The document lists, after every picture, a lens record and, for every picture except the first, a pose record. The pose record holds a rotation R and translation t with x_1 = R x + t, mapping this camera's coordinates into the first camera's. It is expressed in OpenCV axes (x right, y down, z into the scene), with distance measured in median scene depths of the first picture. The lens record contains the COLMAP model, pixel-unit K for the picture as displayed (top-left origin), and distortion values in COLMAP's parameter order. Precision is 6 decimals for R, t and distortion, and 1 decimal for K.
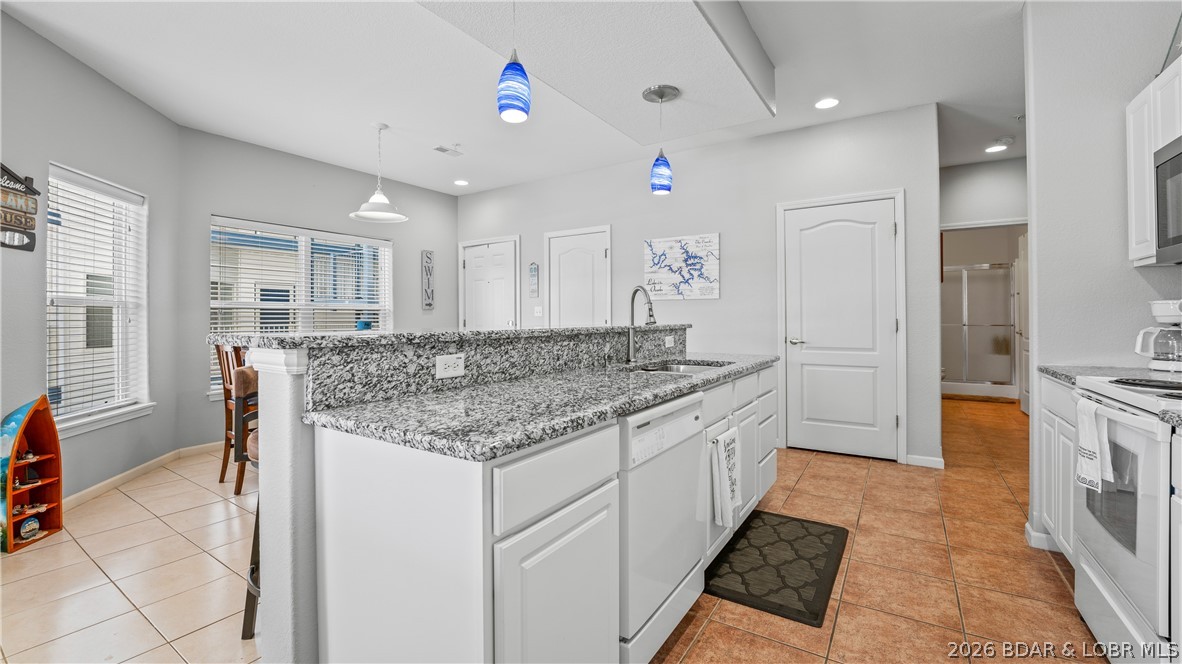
lens RADIAL K [[488.9, 0, 581.9], [0, 488.9, 314.0], [0, 0, 1]] dist [-0.023239, 0.000175]
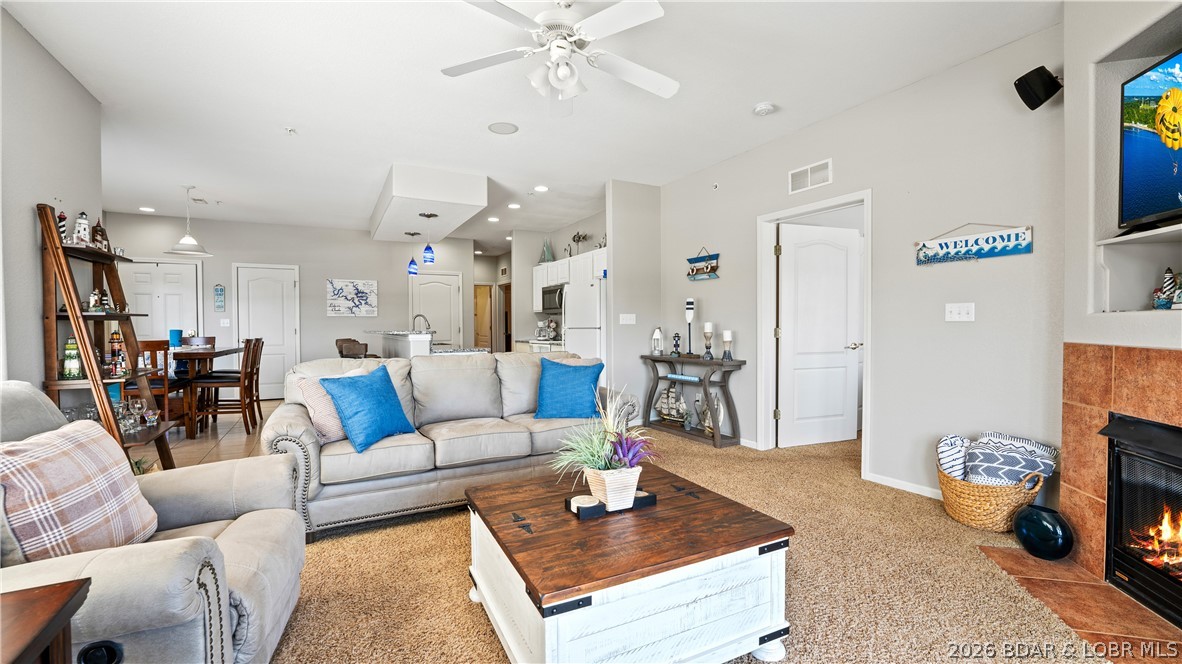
lens RADIAL K [[484.9, 0, 582.6], [0, 484.9, 326.2], [0, 0, 1]] dist [-0.023082, 0.000088]
pose [[0.474302, -0.001332, 0.880361, -0.922421], [-0.000086, 0.999999, 0.001560, 0.001774], [-0.880362, -0.000816, 0.474302, -0.525191]]
